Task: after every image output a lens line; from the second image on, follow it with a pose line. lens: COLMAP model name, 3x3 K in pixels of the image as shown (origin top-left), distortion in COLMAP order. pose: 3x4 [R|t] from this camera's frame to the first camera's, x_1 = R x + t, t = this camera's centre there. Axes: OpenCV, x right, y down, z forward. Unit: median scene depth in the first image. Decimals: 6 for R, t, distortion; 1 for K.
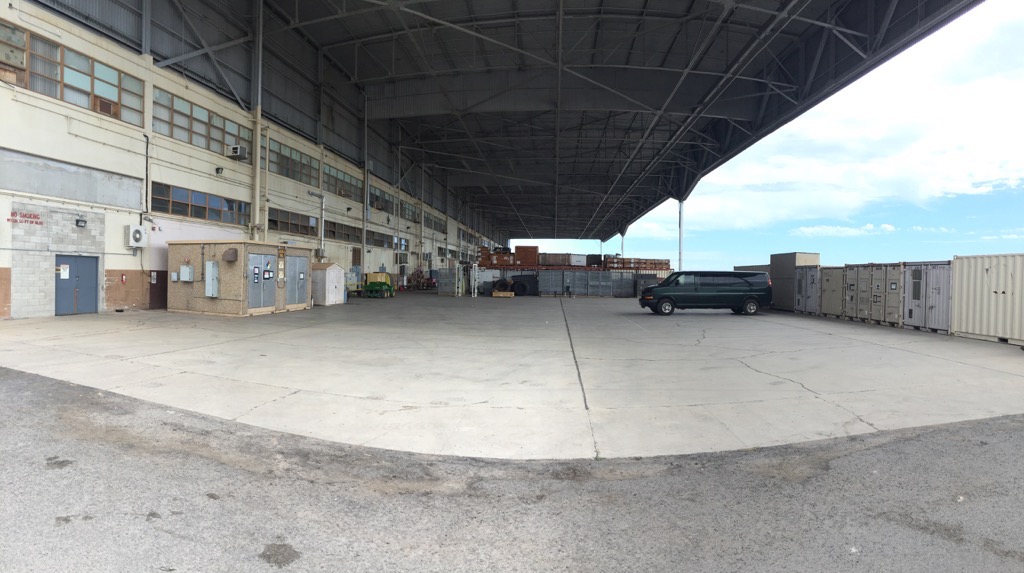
lens RADIAL K [[542.8, 0, 512.0], [0, 542.8, 286.5], [0, 0, 1]] dist [-0.081966, -0.001682]
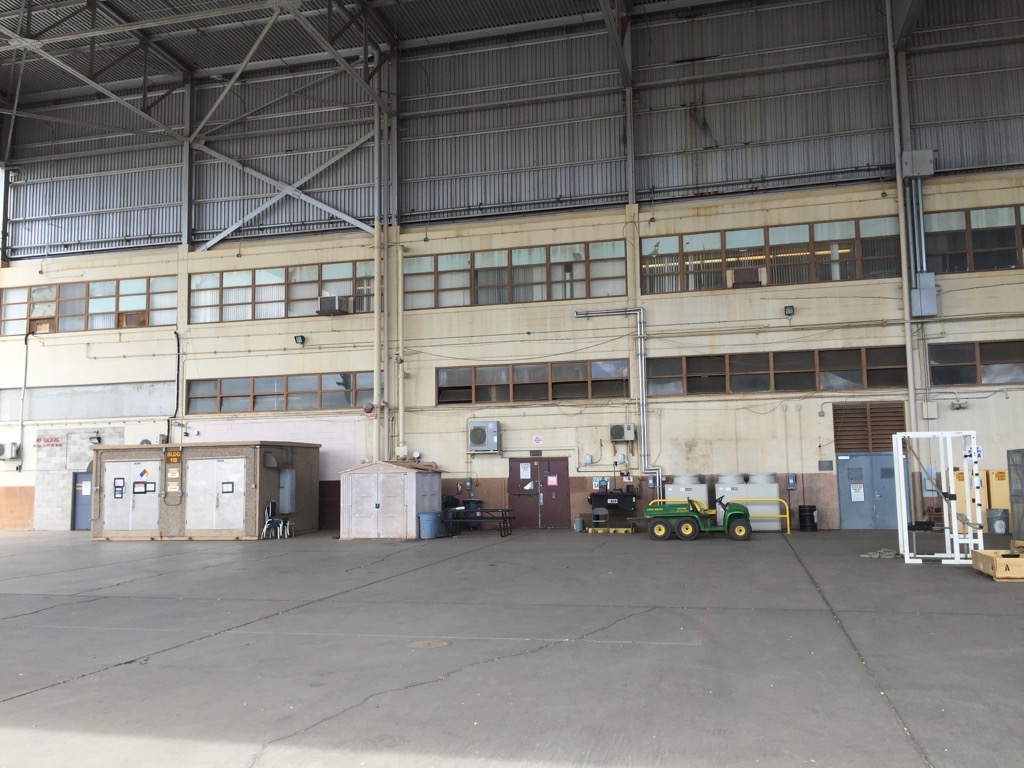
lens RADIAL K [[881.2, 0, 512.0], [0, 881.2, 384.0], [0, 0, 1]] dist [0.067648, -0.106647]
pose [[-0.135371, -0.118252, -0.983713, 0.395303], [-0.006375, 0.992936, -0.118484, -0.012112], [0.990774, -0.009769, -0.135169, 0.964969]]
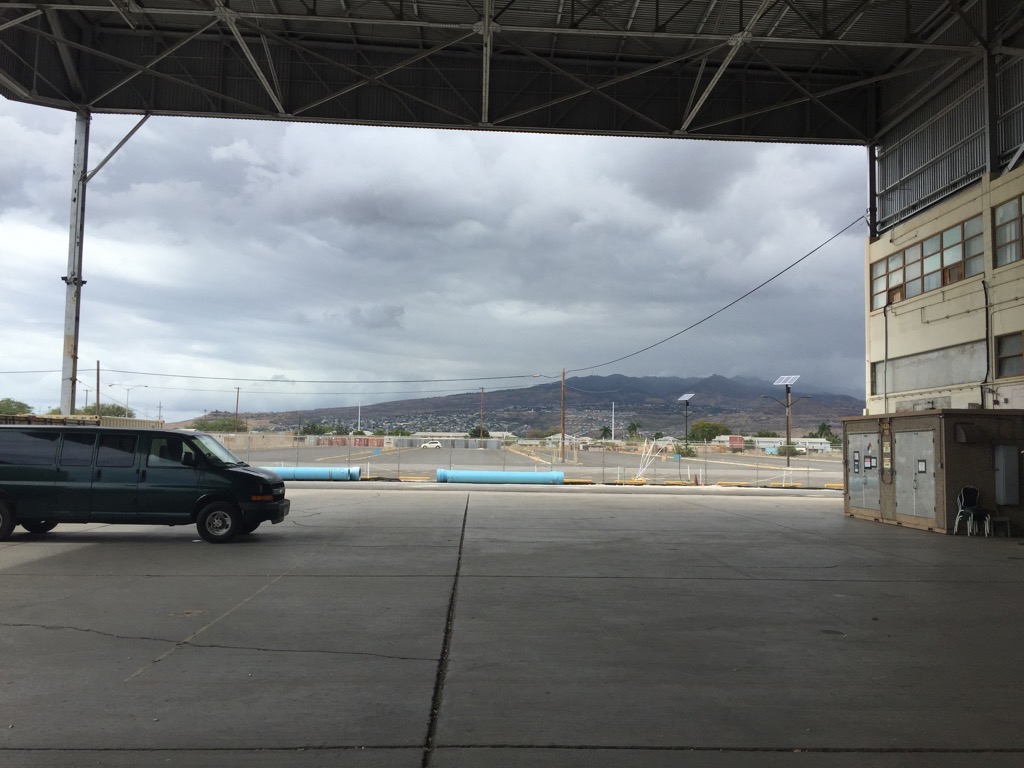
lens RADIAL K [[881.2, 0, 512.0], [0, 881.2, 384.0], [0, 0, 1]] dist [0.067648, -0.106647]
pose [[-0.989427, -0.047710, -0.136957, 0.080766], [-0.040512, 0.997671, -0.054869, -0.022995], [0.139256, -0.048740, -0.989056, 1.177368]]
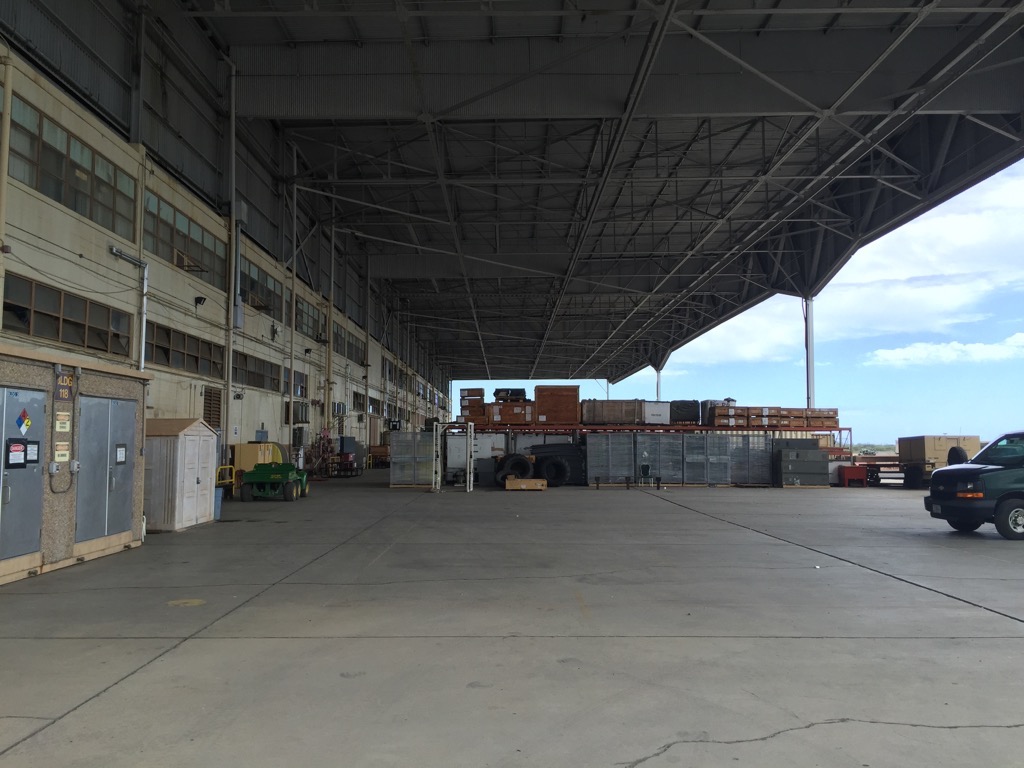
lens RADIAL K [[881.2, 0, 512.0], [0, 881.2, 384.0], [0, 0, 1]] dist [0.067648, -0.106647]
pose [[0.995051, -0.007582, 0.099079, -0.130265], [0.016428, 0.995916, -0.088777, -0.006208], [-0.098002, 0.089965, 0.991111, 0.276931]]
